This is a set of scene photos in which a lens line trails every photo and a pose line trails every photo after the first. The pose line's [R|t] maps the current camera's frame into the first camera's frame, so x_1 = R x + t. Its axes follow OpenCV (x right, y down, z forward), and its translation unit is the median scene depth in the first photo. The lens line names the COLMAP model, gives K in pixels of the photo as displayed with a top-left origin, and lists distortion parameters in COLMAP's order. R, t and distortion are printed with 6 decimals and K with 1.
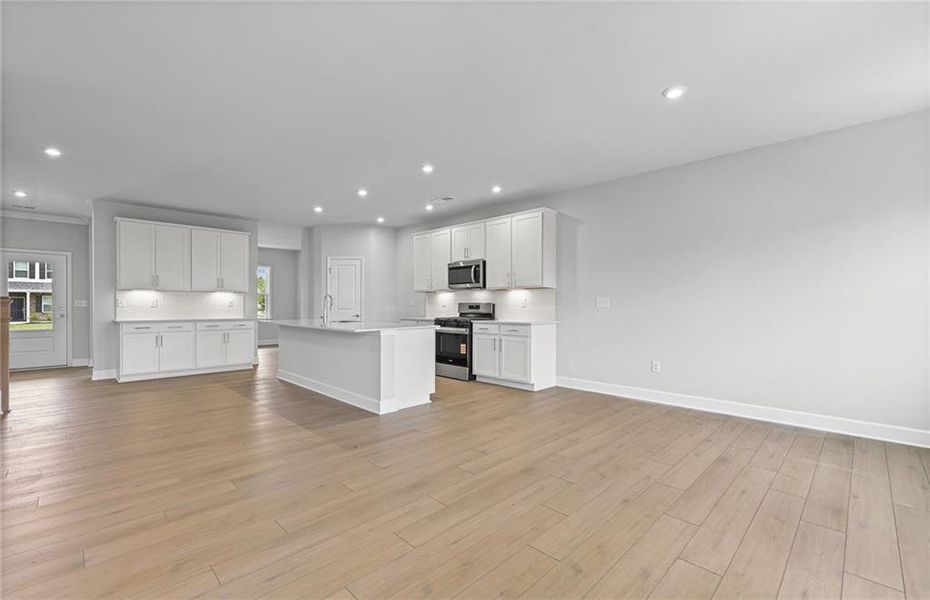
lens RADIAL K [[396.1, 0, 465.0], [0, 396.1, 300.0], [0, 0, 1]] dist [0.000314, -0.000076]
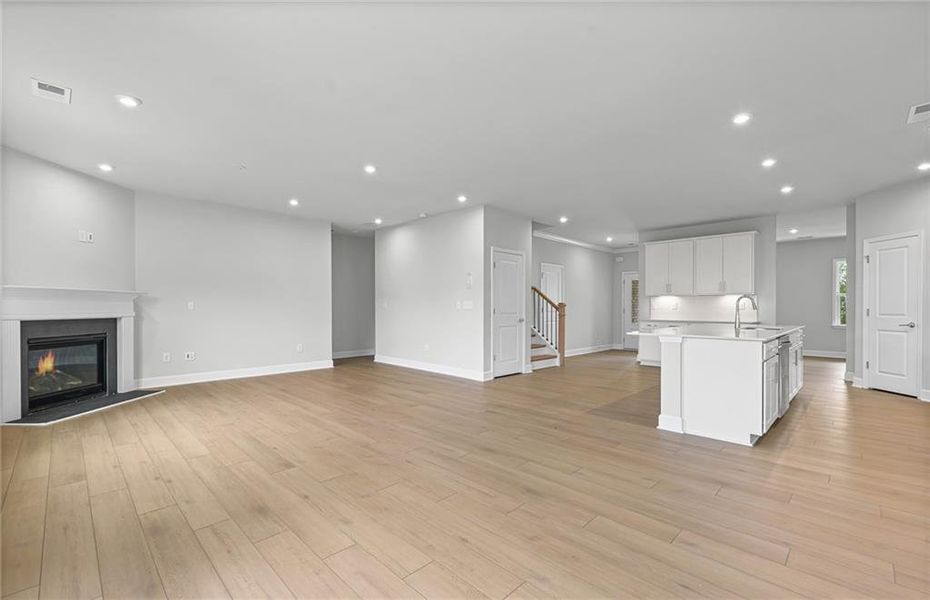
lens RADIAL K [[386.6, 0, 458.9], [0, 386.6, 308.7], [0, 0, 1]] dist [0.001243, -0.004984]
pose [[0.012464, 0.002860, -0.999918, 0.790164], [0.010860, 0.999937, 0.002996, 0.009249], [0.999863, -0.010897, 0.012432, 0.635625]]
